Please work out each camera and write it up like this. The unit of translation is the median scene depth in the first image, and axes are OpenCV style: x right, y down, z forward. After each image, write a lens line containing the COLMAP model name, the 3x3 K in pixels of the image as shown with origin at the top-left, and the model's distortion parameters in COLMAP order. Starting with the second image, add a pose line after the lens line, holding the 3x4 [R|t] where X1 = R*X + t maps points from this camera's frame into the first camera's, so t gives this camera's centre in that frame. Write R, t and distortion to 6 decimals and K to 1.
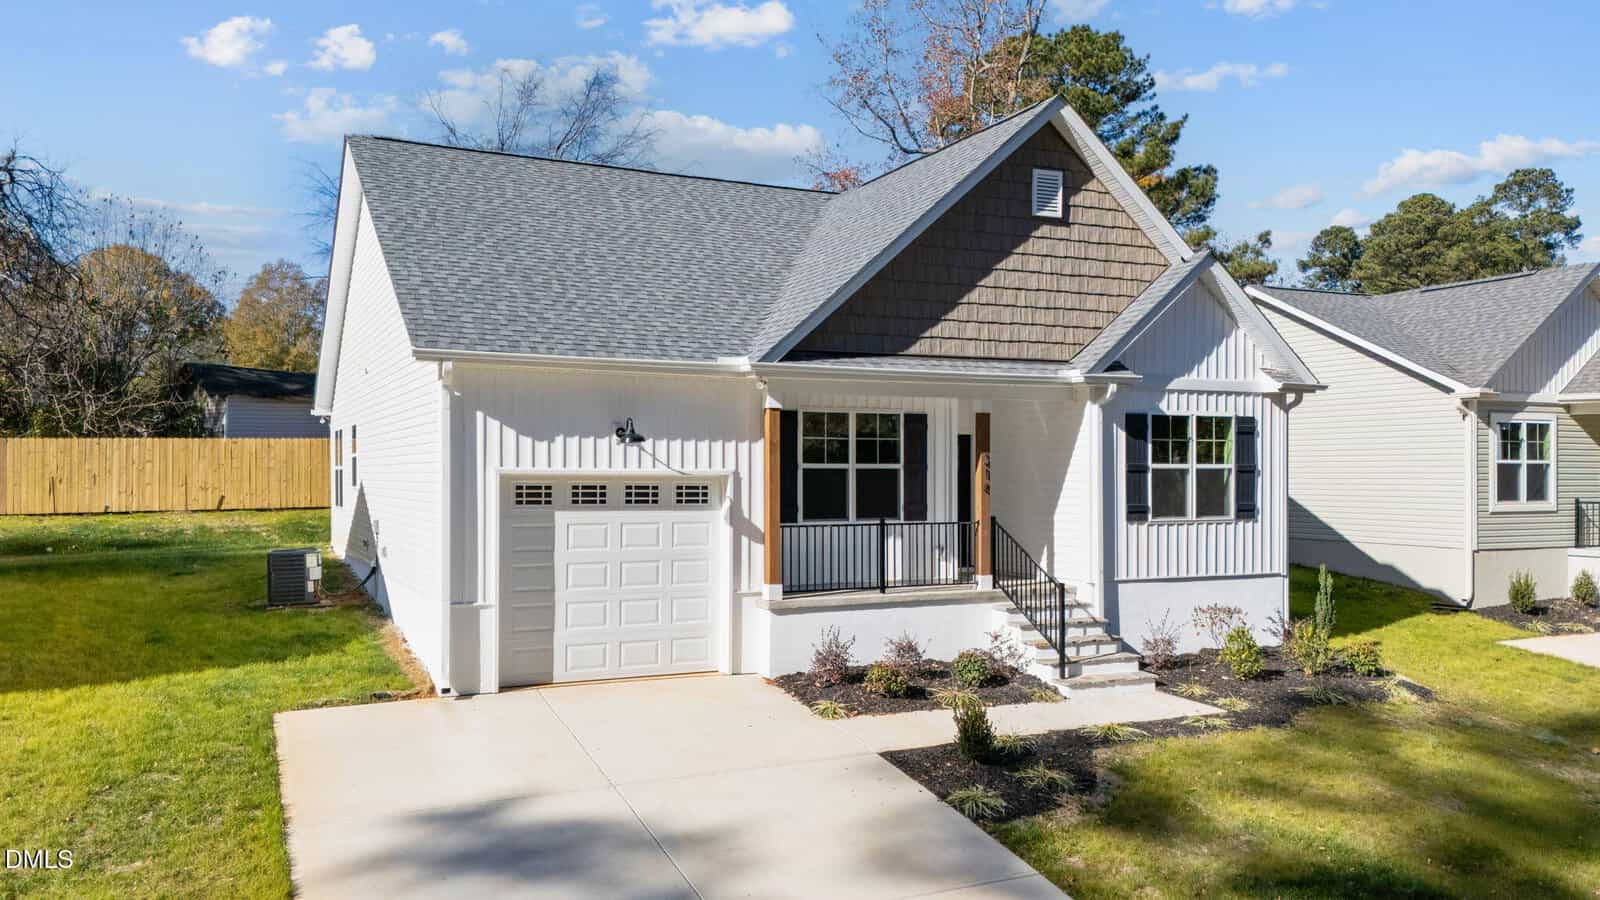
lens RADIAL K [[1207.3, 0, 792.6], [0, 1207.3, 463.4], [0, 0, 1]] dist [0.044792, -0.030054]
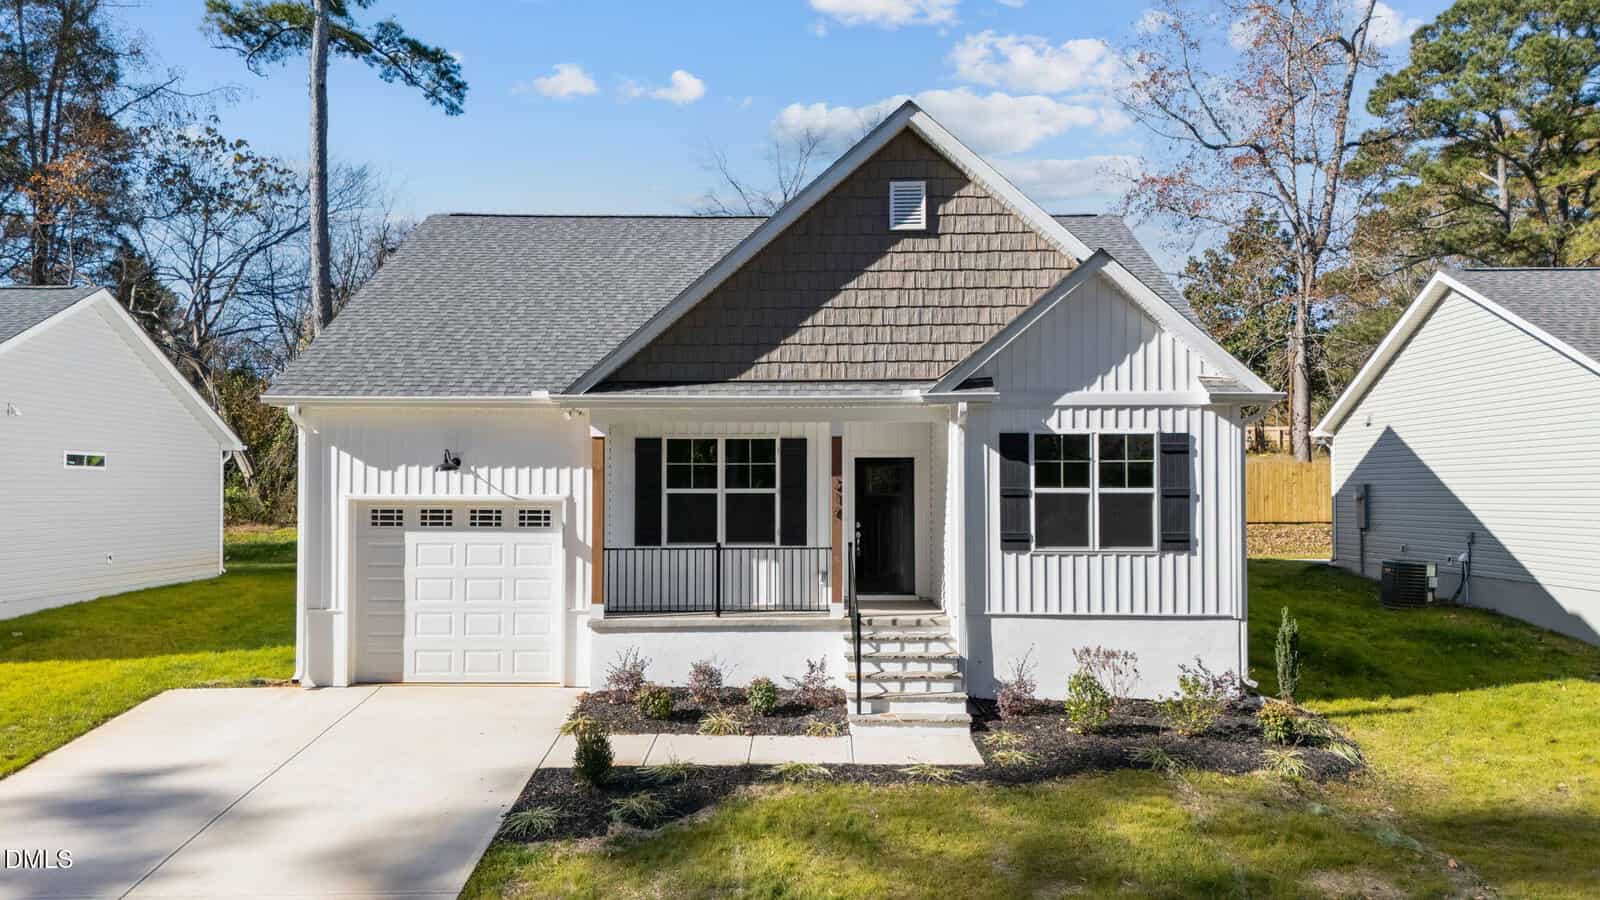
lens RADIAL K [[1207.3, 0, 794.8], [0, 1207.3, 458.4], [0, 0, 1]] dist [0.044792, -0.030054]
pose [[0.901072, -0.013506, -0.433460, 0.551705], [0.004071, 0.999734, -0.022687, -0.002012], [0.433651, 0.018678, 0.900887, 0.107673]]
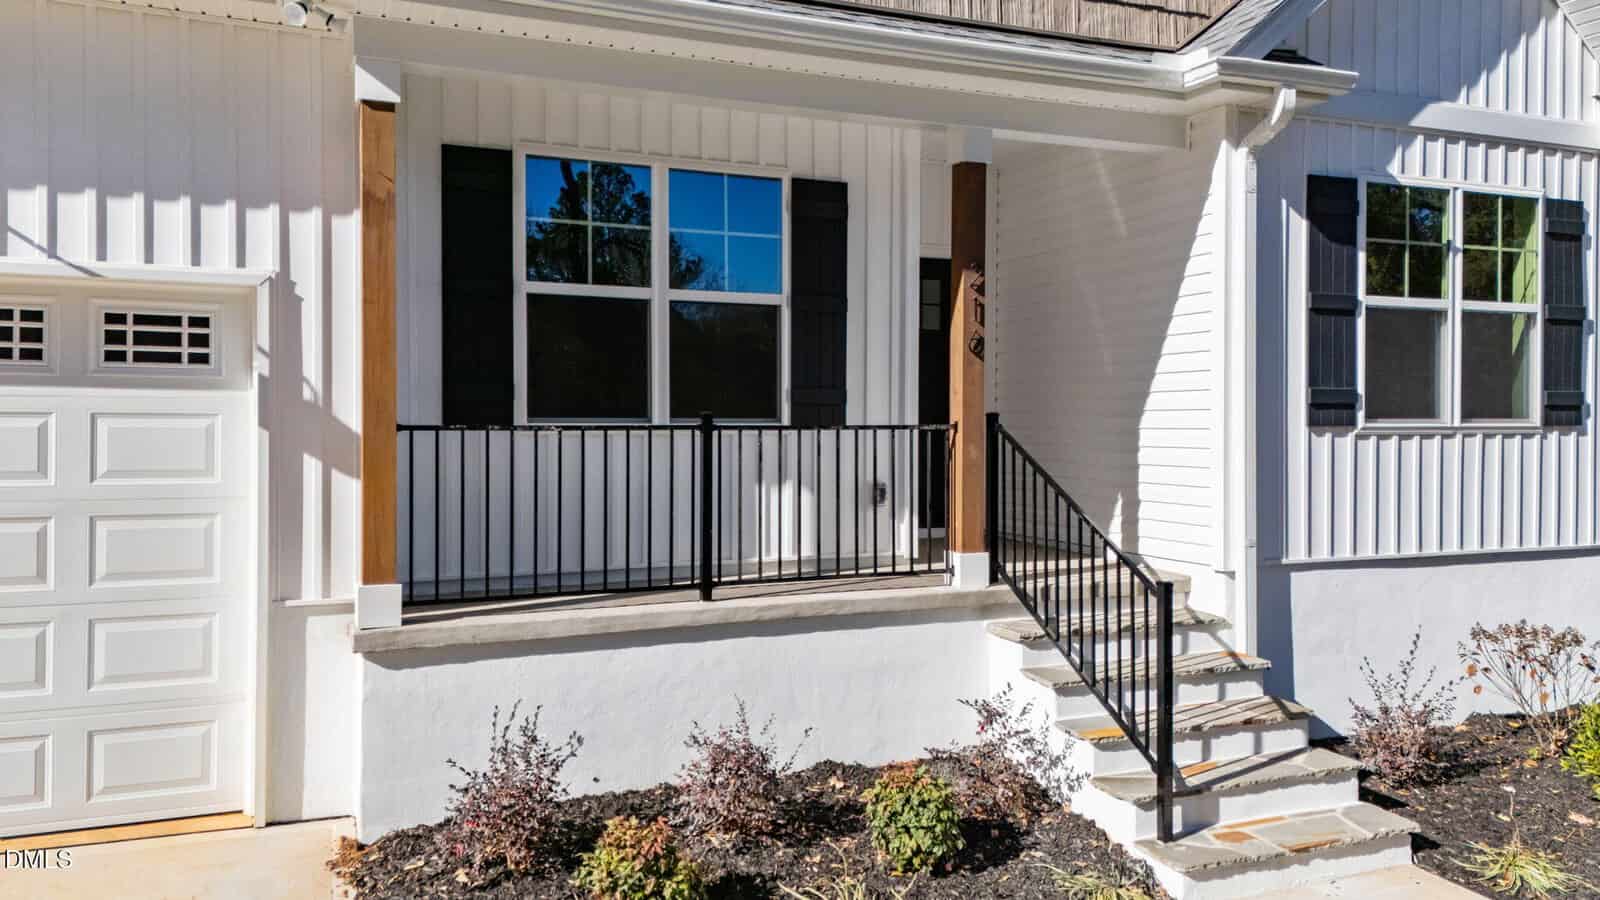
lens RADIAL K [[1207.3, 0, 809.4], [0, 1207.3, 435.4], [0, 0, 1]] dist [0.044792, -0.030054]
pose [[0.999304, 0.000510, -0.037289, 0.118551], [0.000197, 0.999820, 0.018948, 0.044138], [0.037292, -0.018943, 0.999125, 0.581647]]
